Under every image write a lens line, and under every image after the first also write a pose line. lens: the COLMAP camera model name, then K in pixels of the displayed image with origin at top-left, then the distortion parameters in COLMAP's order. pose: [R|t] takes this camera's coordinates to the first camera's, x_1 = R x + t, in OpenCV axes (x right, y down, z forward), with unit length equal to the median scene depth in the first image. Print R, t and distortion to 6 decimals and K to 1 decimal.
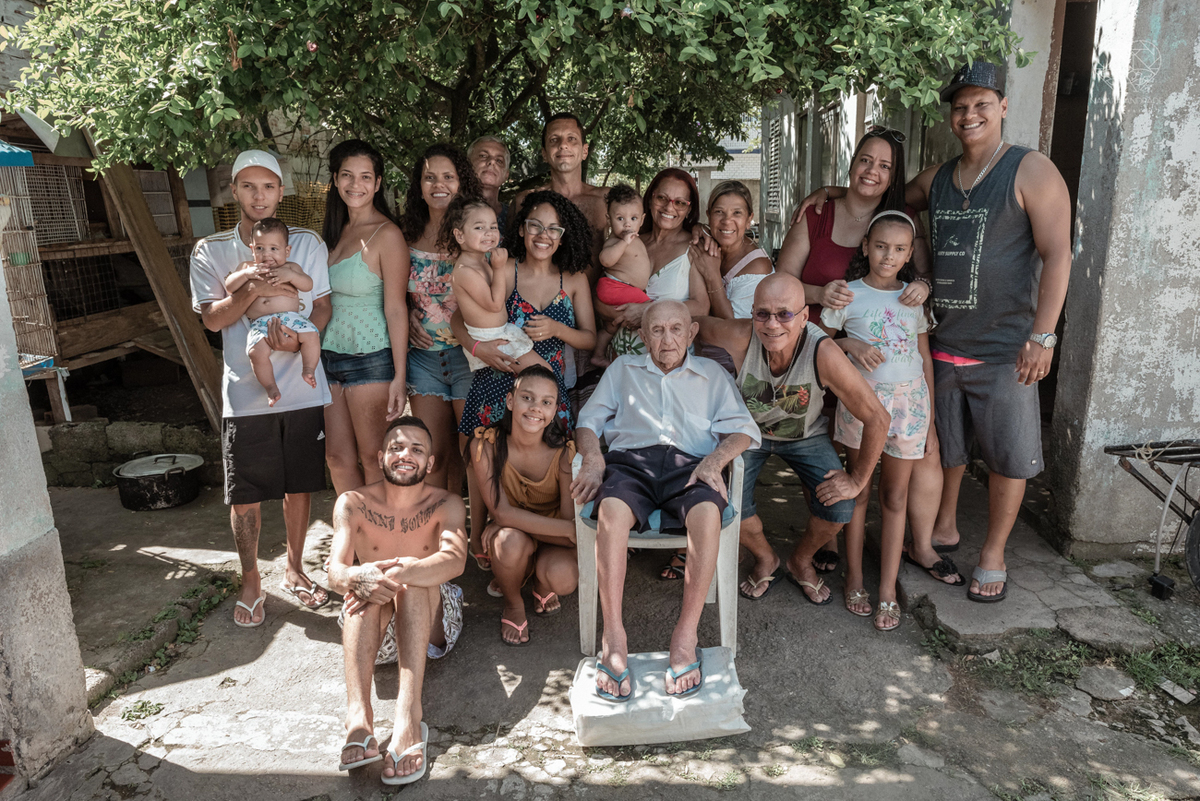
lens RADIAL K [[818.1, 0, 598.2], [0, 818.1, 410.9], [0, 0, 1]] dist [-0.066667, 0.030396]
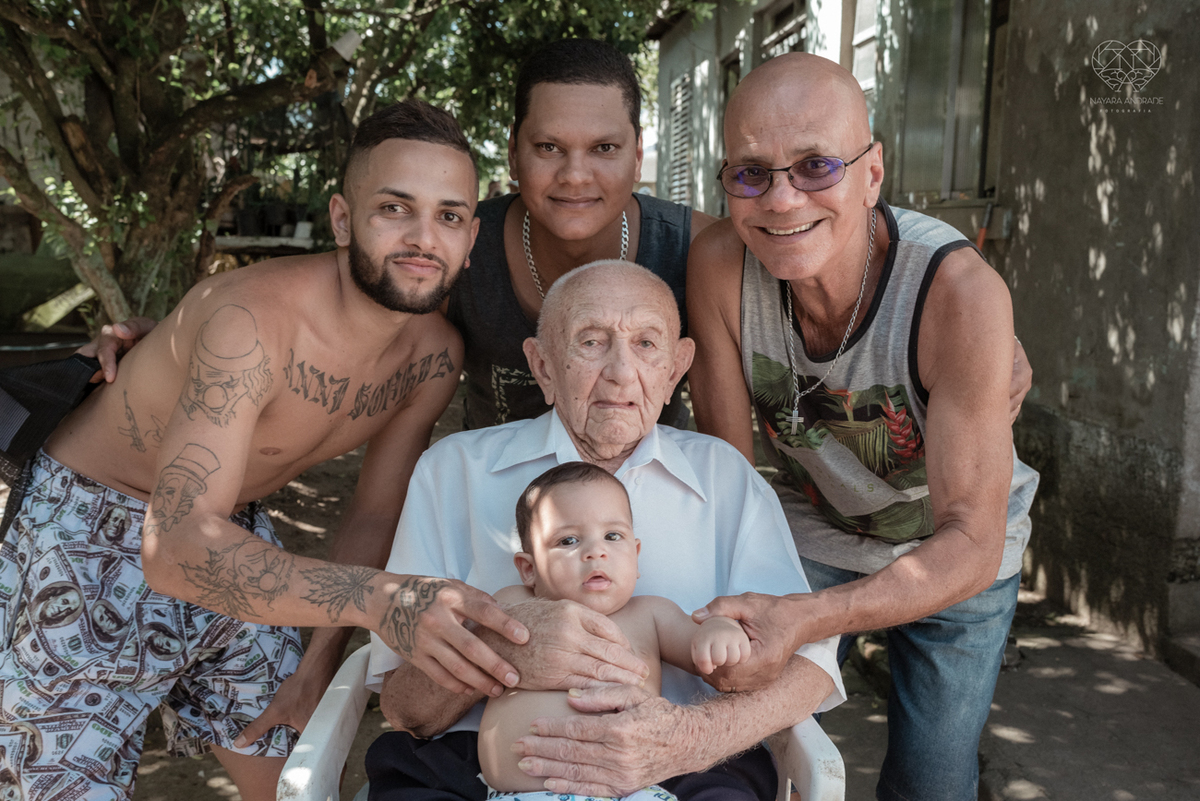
lens RADIAL K [[1118.2, 0, 597.5], [0, 1118.2, 411.0], [0, 0, 1]] dist [0.031513, 0.023373]
pose [[0.987099, -0.000823, 0.160109, 0.015820], [0.015398, 0.995840, -0.089812, -0.029634], [-0.159369, 0.091119, 0.983005, 0.540913]]
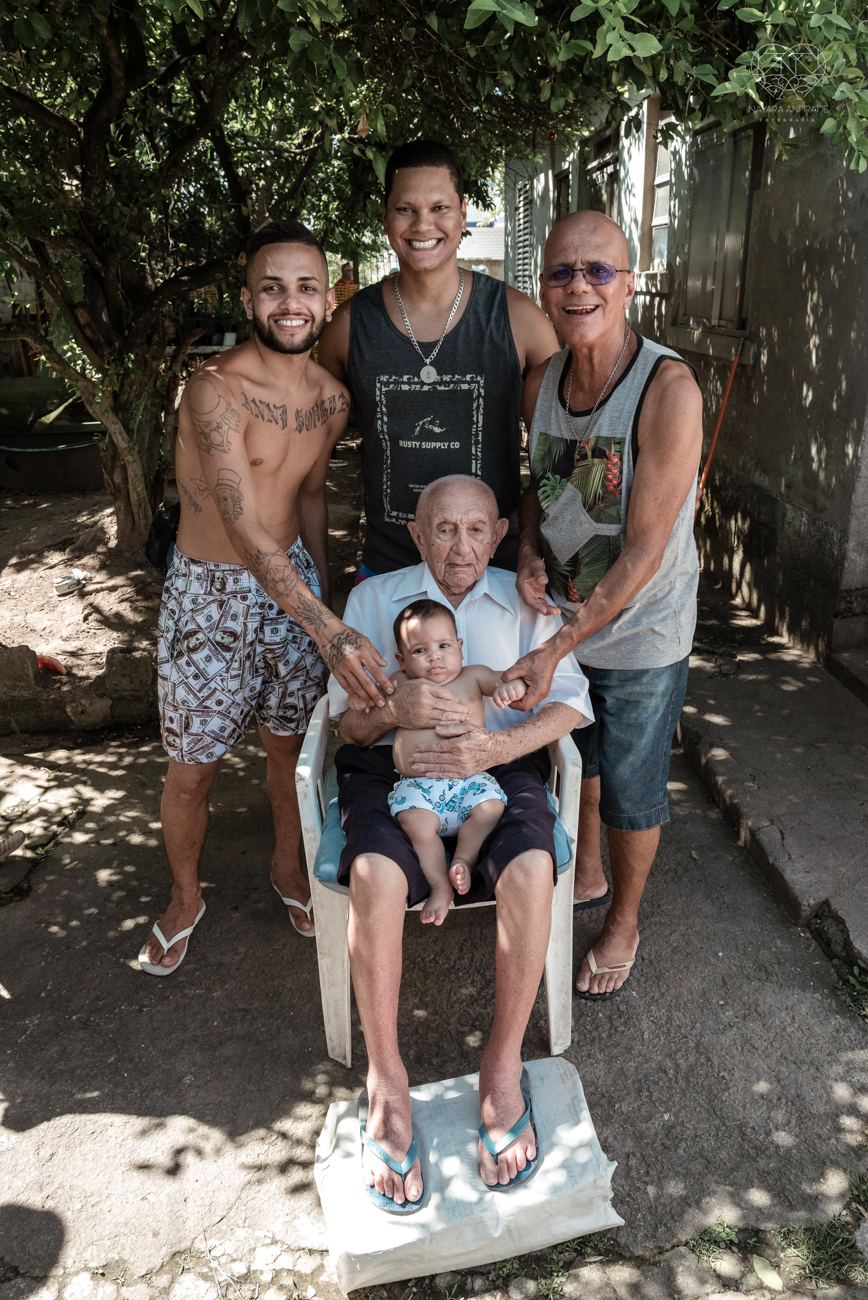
lens RADIAL K [[905.8, 0, 442.0], [0, 905.8, 647.2], [0, 0, 1]] dist [-0.058063, 0.030341]
pose [[0.989914, -0.053766, 0.131070, -0.007865], [0.036049, 0.990328, 0.133980, -0.104109], [-0.137005, -0.127904, 0.982278, 0.336503]]
